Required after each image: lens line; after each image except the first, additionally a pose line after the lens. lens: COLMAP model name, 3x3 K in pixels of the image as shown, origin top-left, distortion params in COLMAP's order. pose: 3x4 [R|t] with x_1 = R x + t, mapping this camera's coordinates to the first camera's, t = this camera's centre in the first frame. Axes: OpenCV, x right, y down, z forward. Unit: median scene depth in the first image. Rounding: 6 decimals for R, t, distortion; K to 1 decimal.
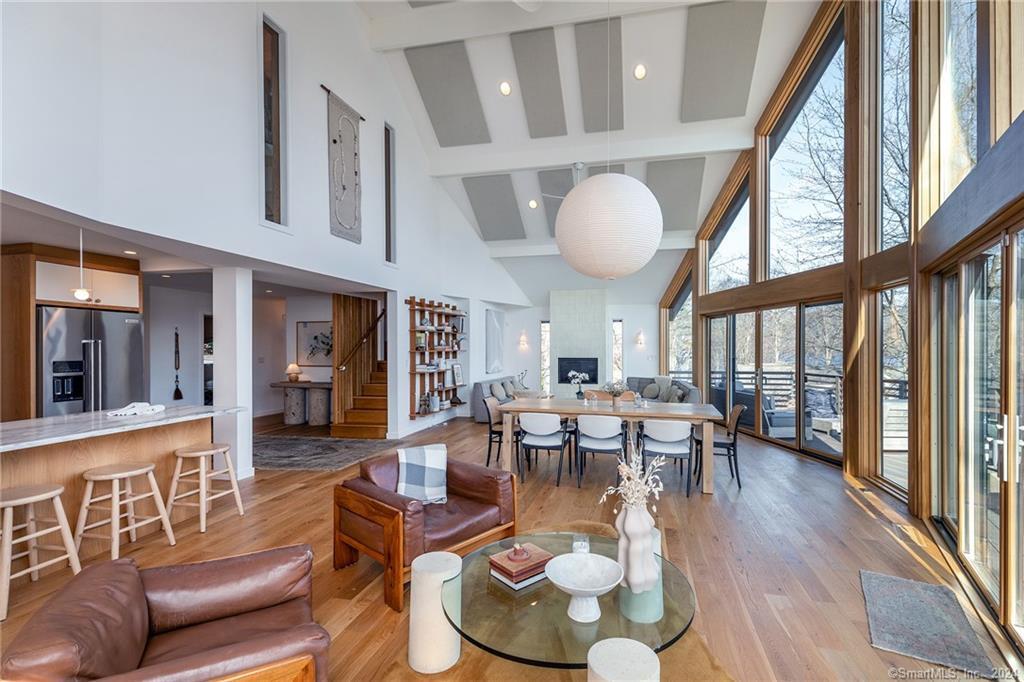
lens RADIAL K [[459.4, 0, 533.1], [0, 459.4, 348.4], [0, 0, 1]] dist [0.020124, -0.005816]
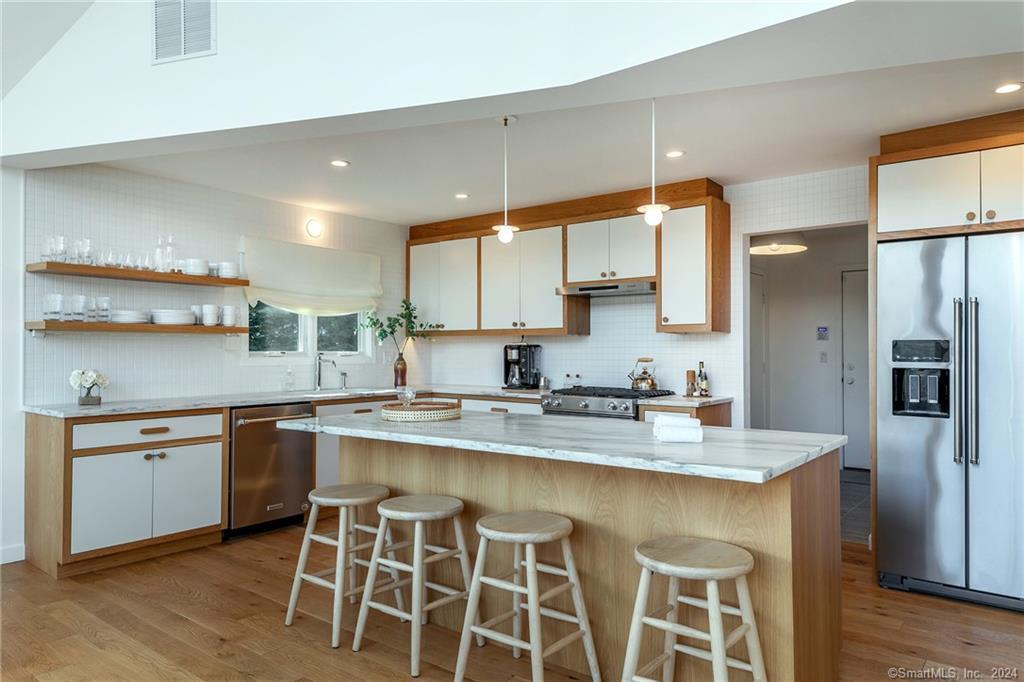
lens RADIAL K [[675.2, 0, 510.9], [0, 675.2, 342.0], [0, 0, 1]] dist [0.019089, -0.001737]
pose [[-0.435196, -0.009104, -0.900289, -0.063799], [0.000338, 0.999947, -0.010275, 0.020902], [0.900335, -0.004776, -0.435170, 0.525257]]
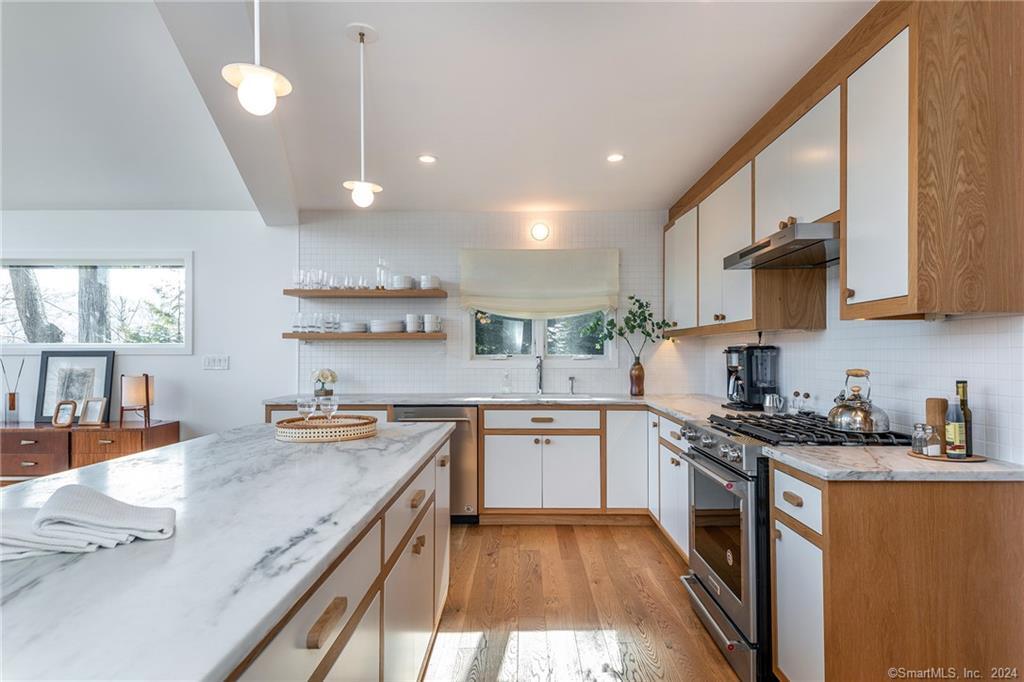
lens RADIAL K [[571.0, 0, 511.8], [0, 571.0, 347.2], [0, 0, 1]] dist [0.027140, -0.003532]
pose [[-0.979686, 0.000195, -0.200540, -0.459836], [0.002327, 0.999943, -0.010392, 0.021333], [0.200526, -0.010648, -0.979630, 0.607470]]
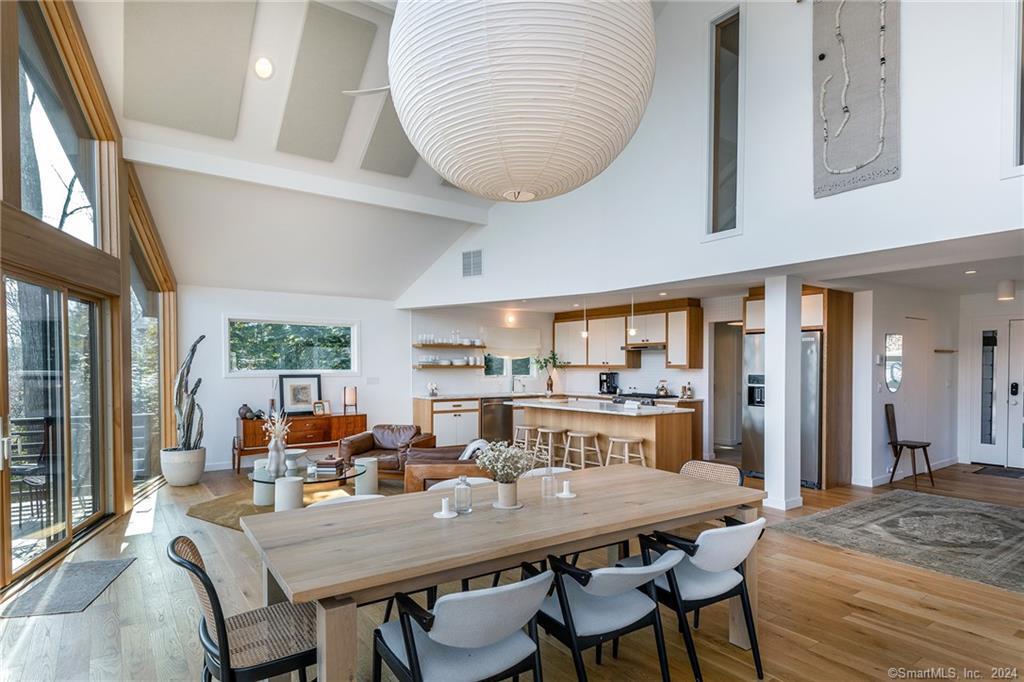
lens RADIAL K [[558.0, 0, 473.2], [0, 558.0, 379.4], [0, 0, 1]] dist [0.032811, -0.000794]
pose [[-0.693651, 0.018030, -0.720086, 0.373248], [-0.001403, 0.999651, 0.026382, -0.000449], [0.720310, 0.019310, -0.693383, 0.860759]]
